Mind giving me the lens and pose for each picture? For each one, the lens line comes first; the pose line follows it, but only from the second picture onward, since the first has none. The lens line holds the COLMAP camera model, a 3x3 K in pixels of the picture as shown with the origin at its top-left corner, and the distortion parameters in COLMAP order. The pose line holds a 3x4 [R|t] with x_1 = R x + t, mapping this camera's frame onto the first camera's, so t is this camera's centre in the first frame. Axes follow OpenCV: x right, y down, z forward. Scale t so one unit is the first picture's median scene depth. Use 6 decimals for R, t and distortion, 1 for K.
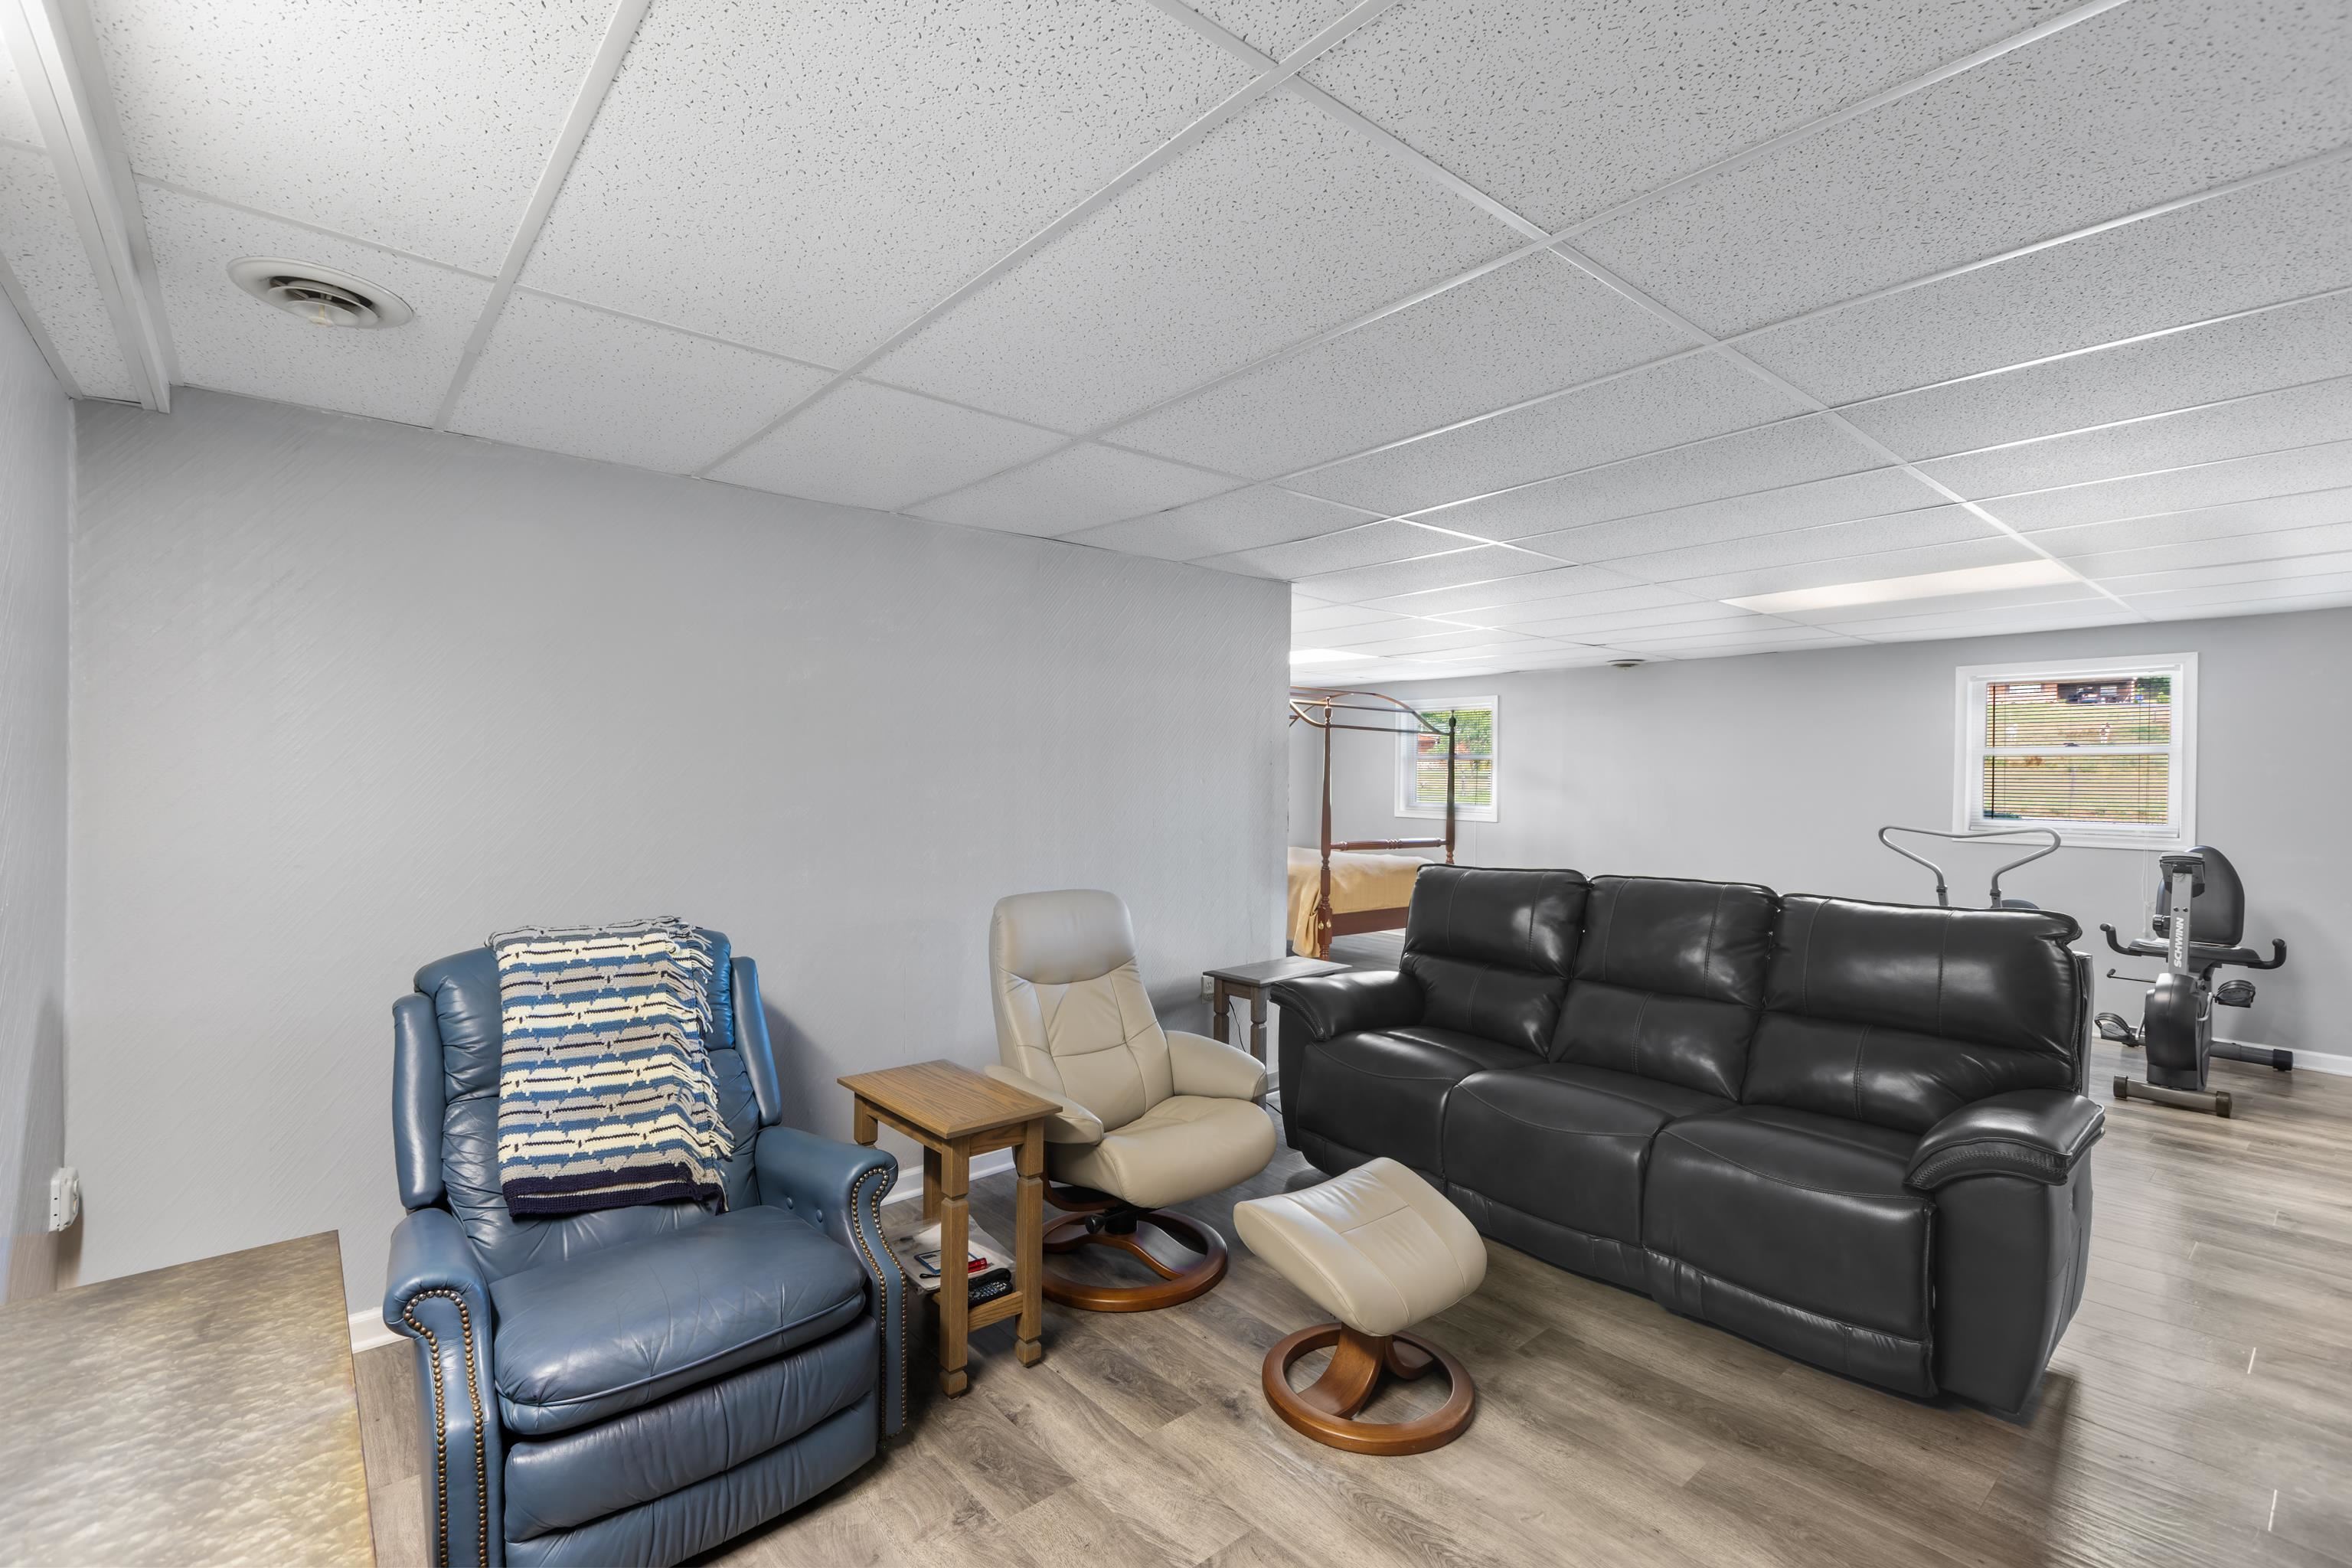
lens RADIAL K [[1045.6, 0, 1158.0], [0, 1045.6, 781.2], [0, 0, 1]] dist [0.002258, -0.001605]
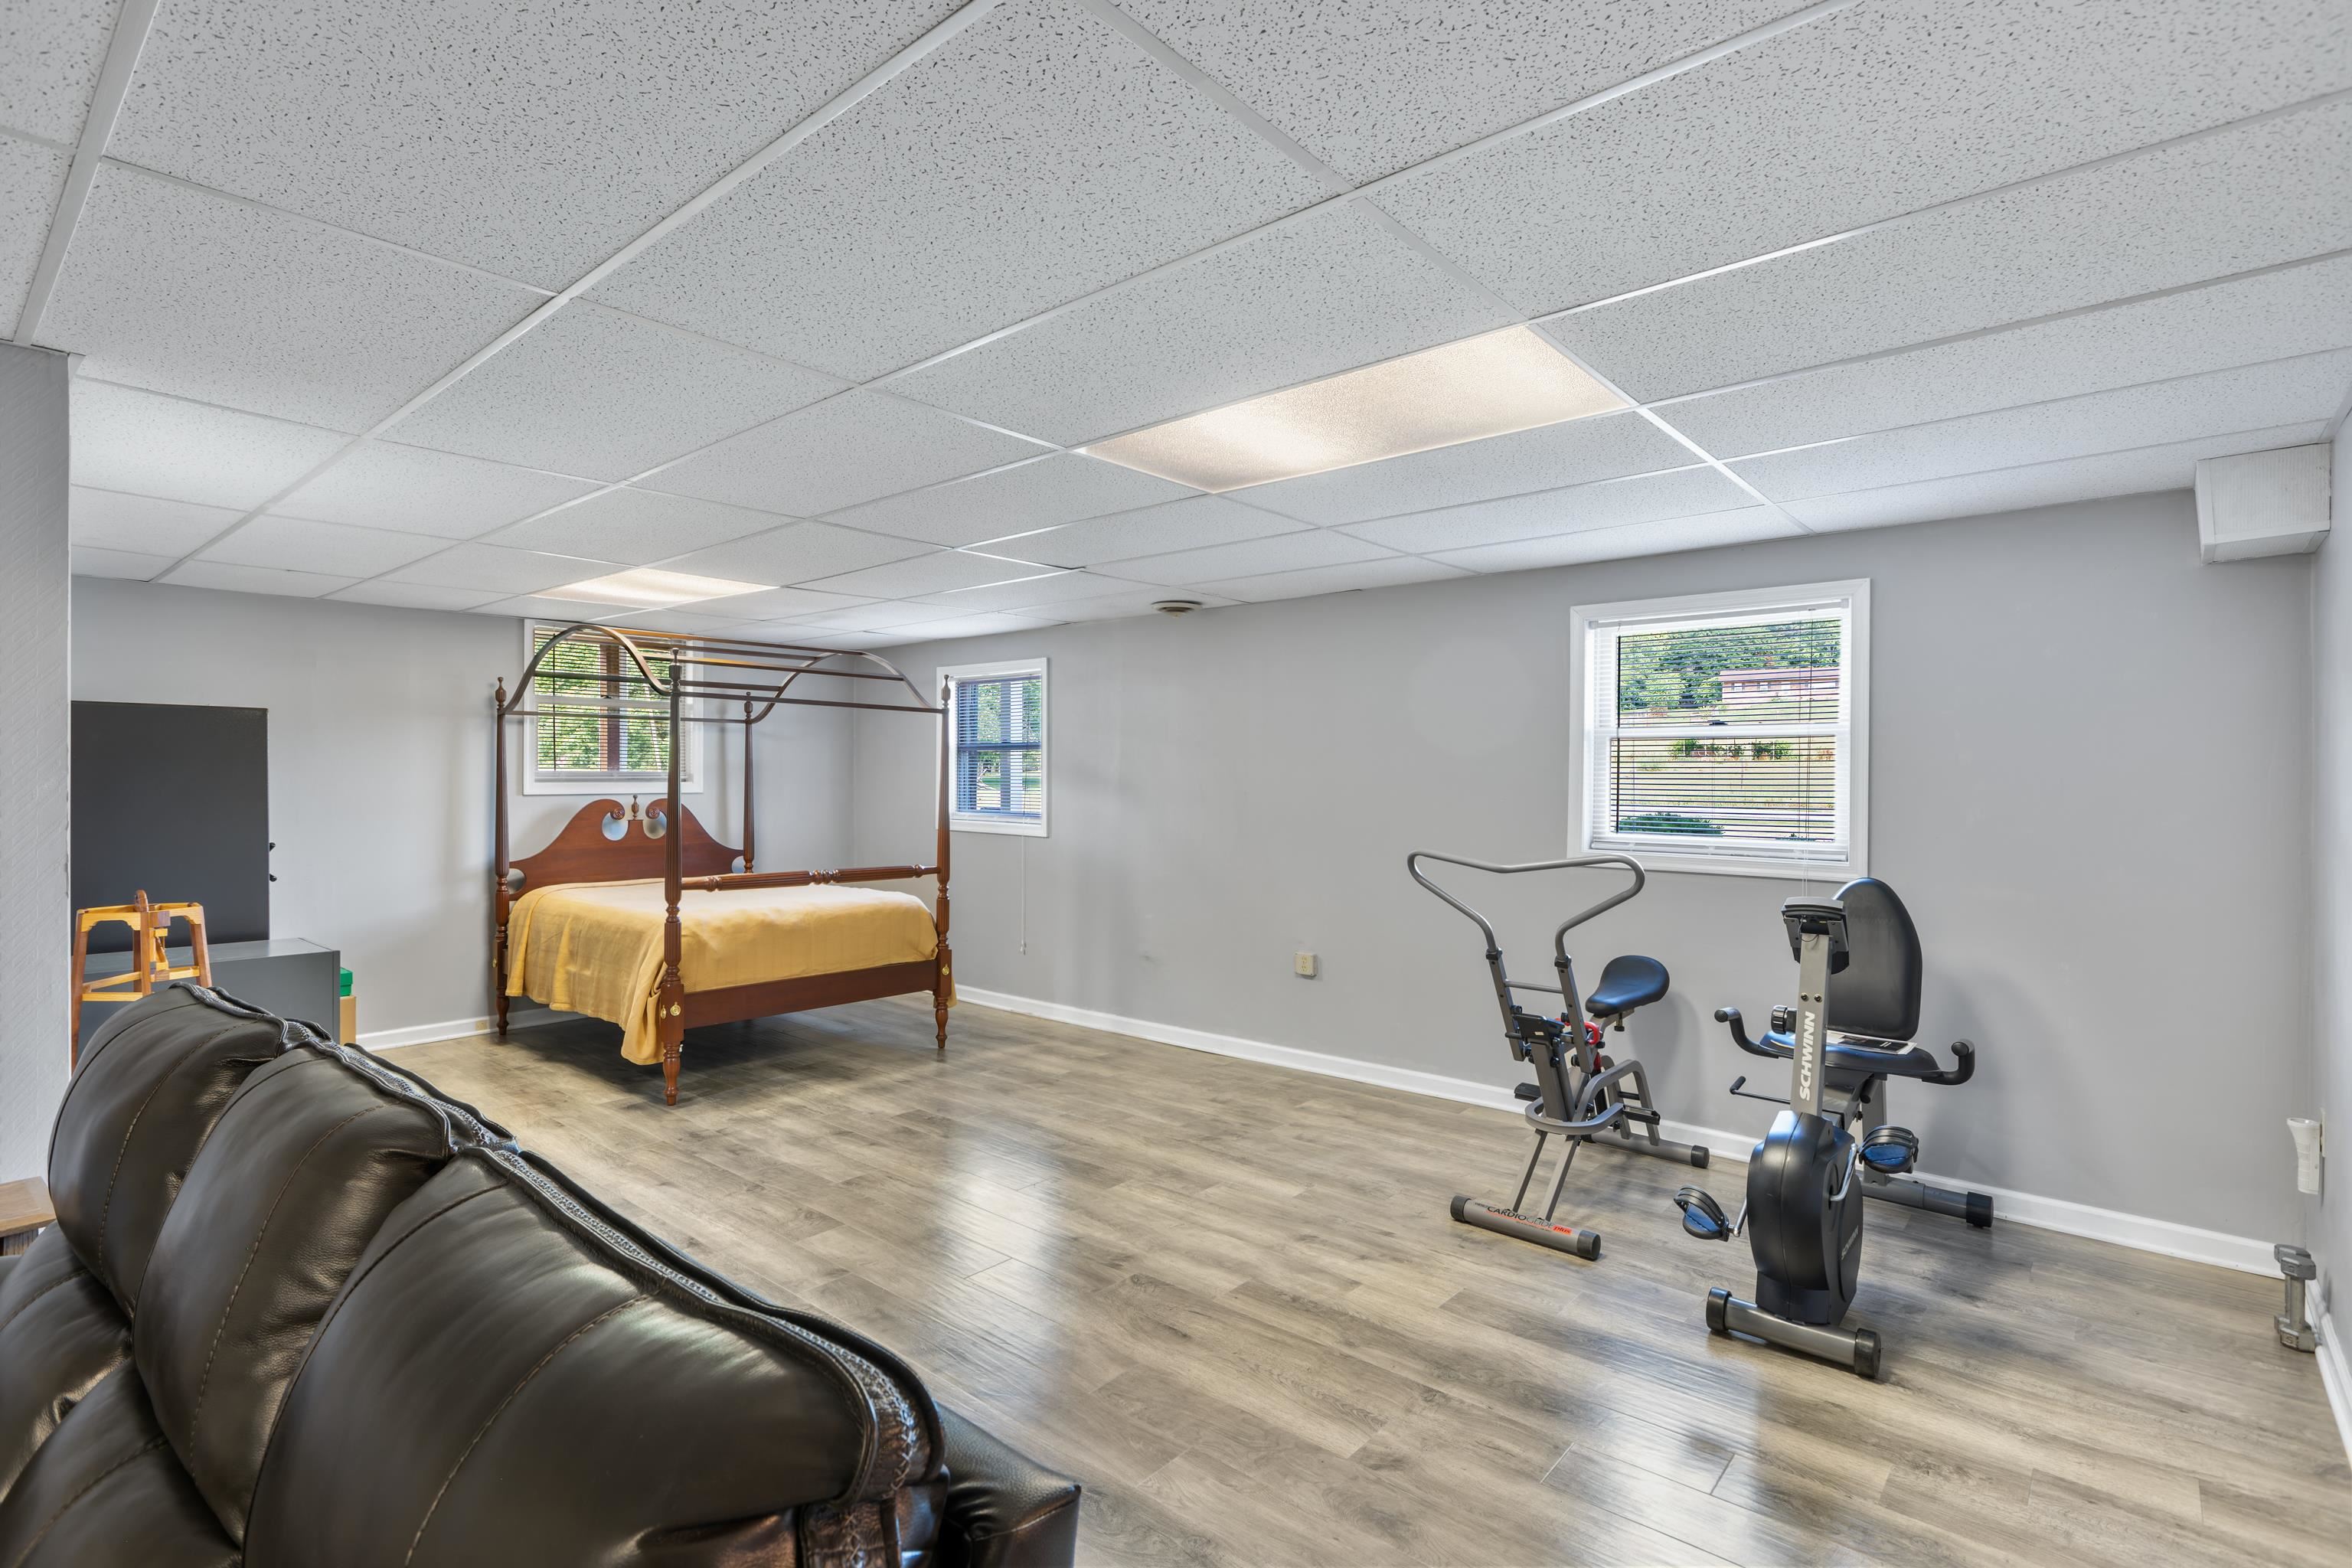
lens RADIAL K [[1141.7, 0, 1182.5], [0, 1141.7, 786.0], [0, 0, 1]] dist [0.031633, -0.000273]
pose [[0.982953, -0.003547, 0.183822, 0.446622], [0.002017, 0.999962, 0.008512, -0.001622], [-0.183846, -0.007996, 0.982923, 0.375154]]
